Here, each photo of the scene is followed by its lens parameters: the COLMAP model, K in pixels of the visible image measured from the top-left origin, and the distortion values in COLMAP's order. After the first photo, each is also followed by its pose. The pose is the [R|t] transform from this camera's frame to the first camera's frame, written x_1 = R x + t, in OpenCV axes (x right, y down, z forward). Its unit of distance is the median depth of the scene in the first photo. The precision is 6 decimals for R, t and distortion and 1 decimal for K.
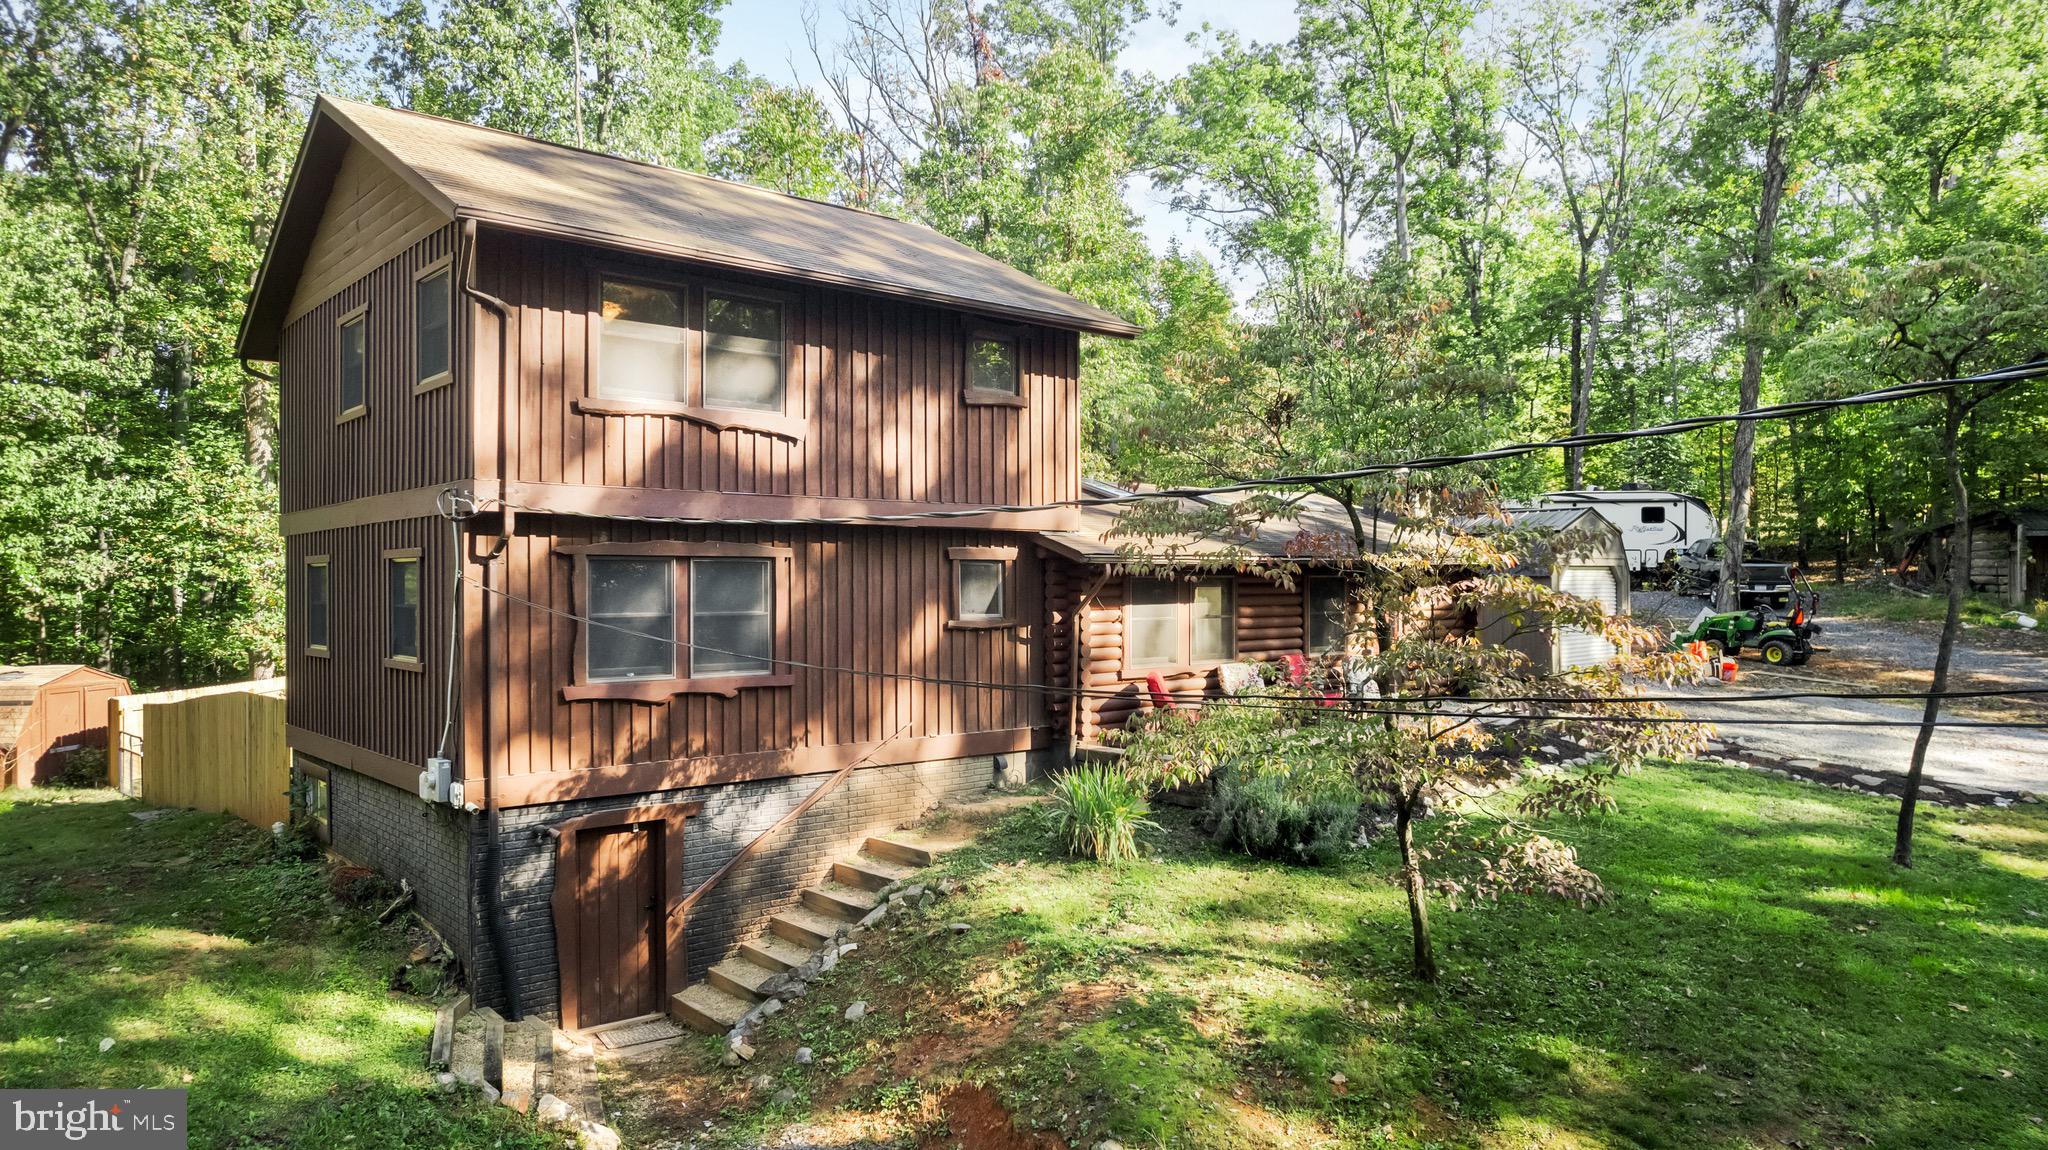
lens RADIAL K [[1323.5, 0, 1012.3], [0, 1323.5, 588.2], [0, 0, 1]] dist [-0.083841, 0.081064]
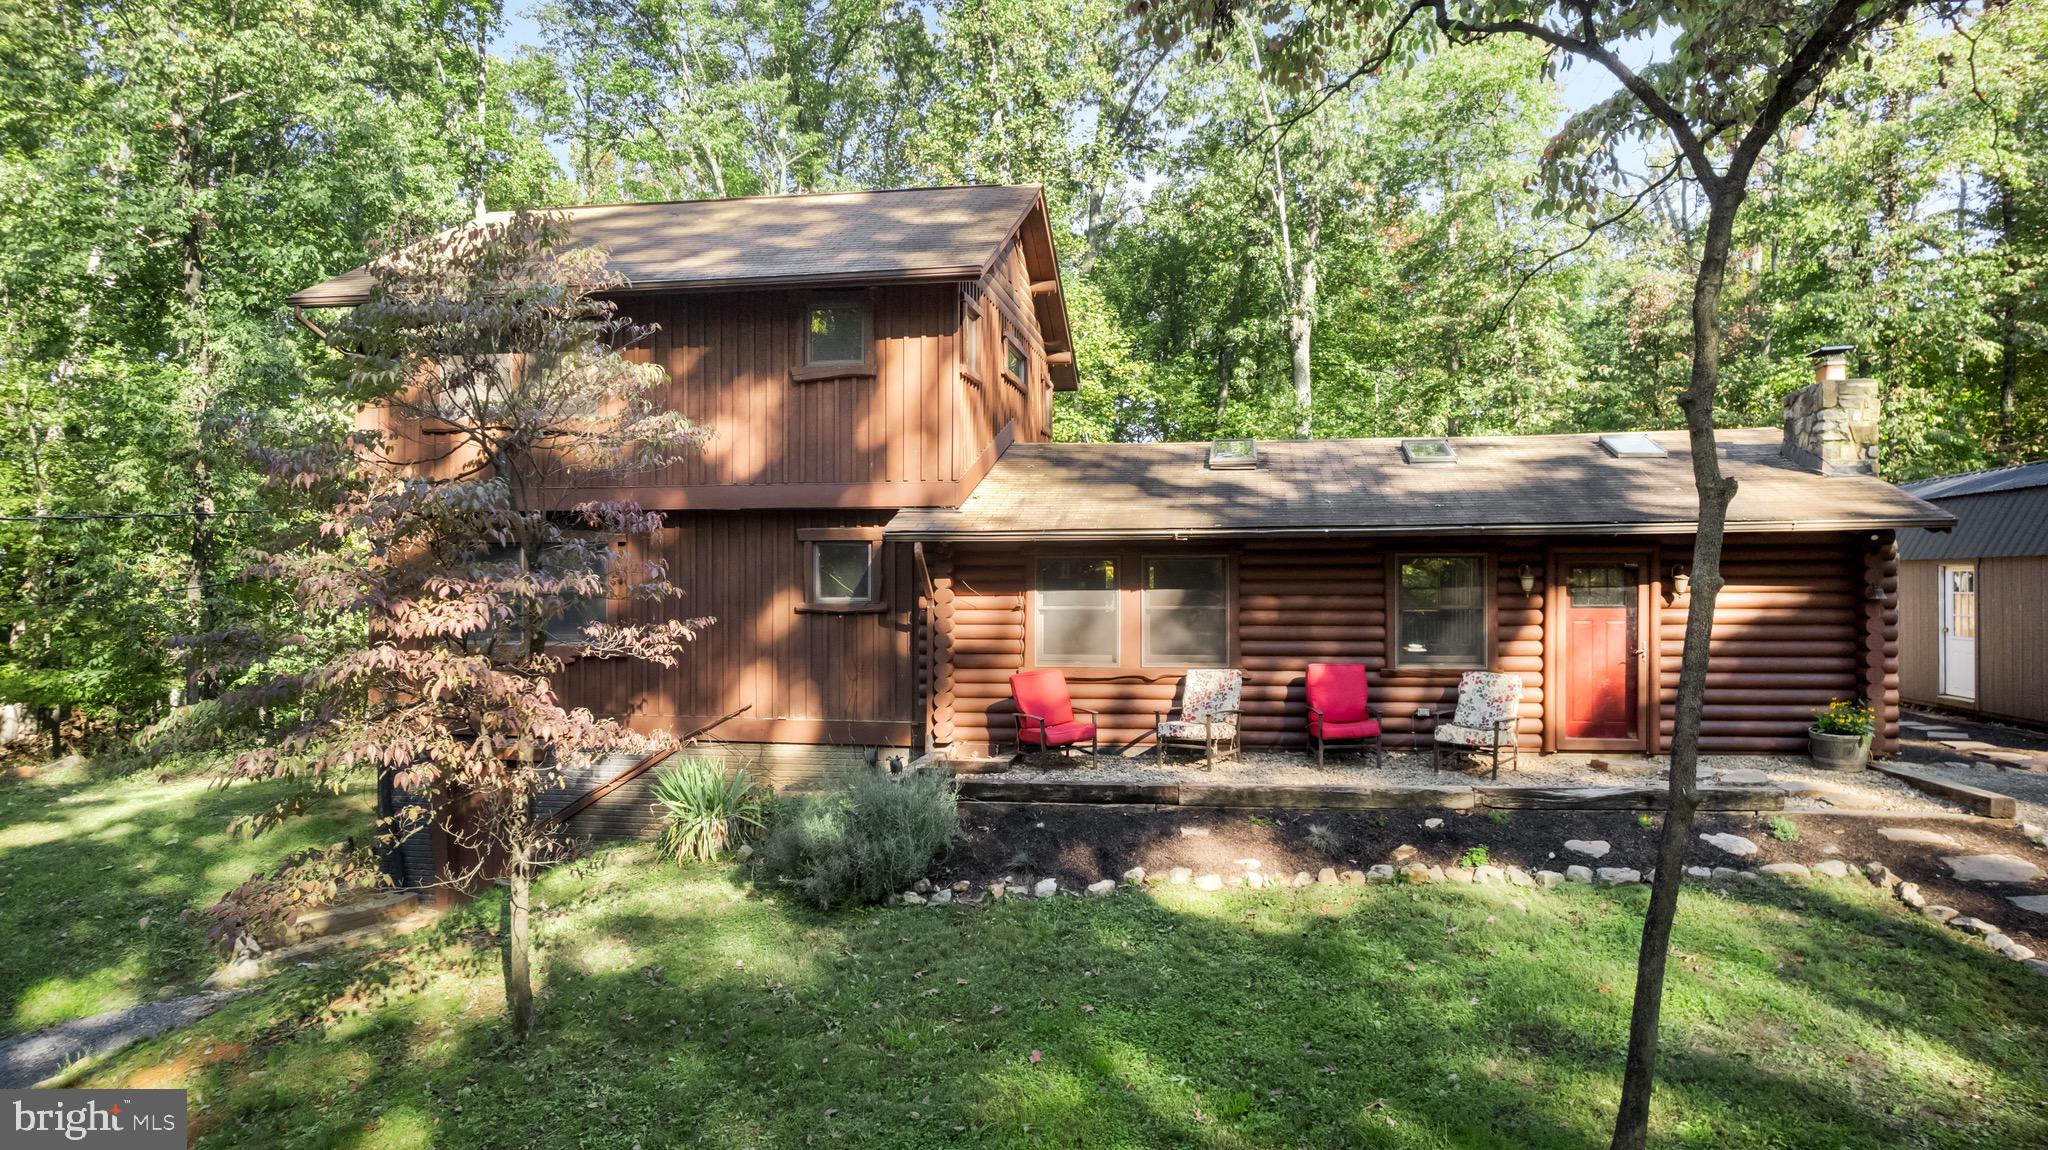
lens RADIAL K [[1323.5, 0, 1012.3], [0, 1323.5, 588.2], [0, 0, 1]] dist [-0.083841, 0.081064]
pose [[0.628219, 0.004794, -0.778022, 0.821323], [-0.005136, 0.999985, 0.002014, 0.010747], [0.778019, 0.002731, 0.628234, 0.511692]]
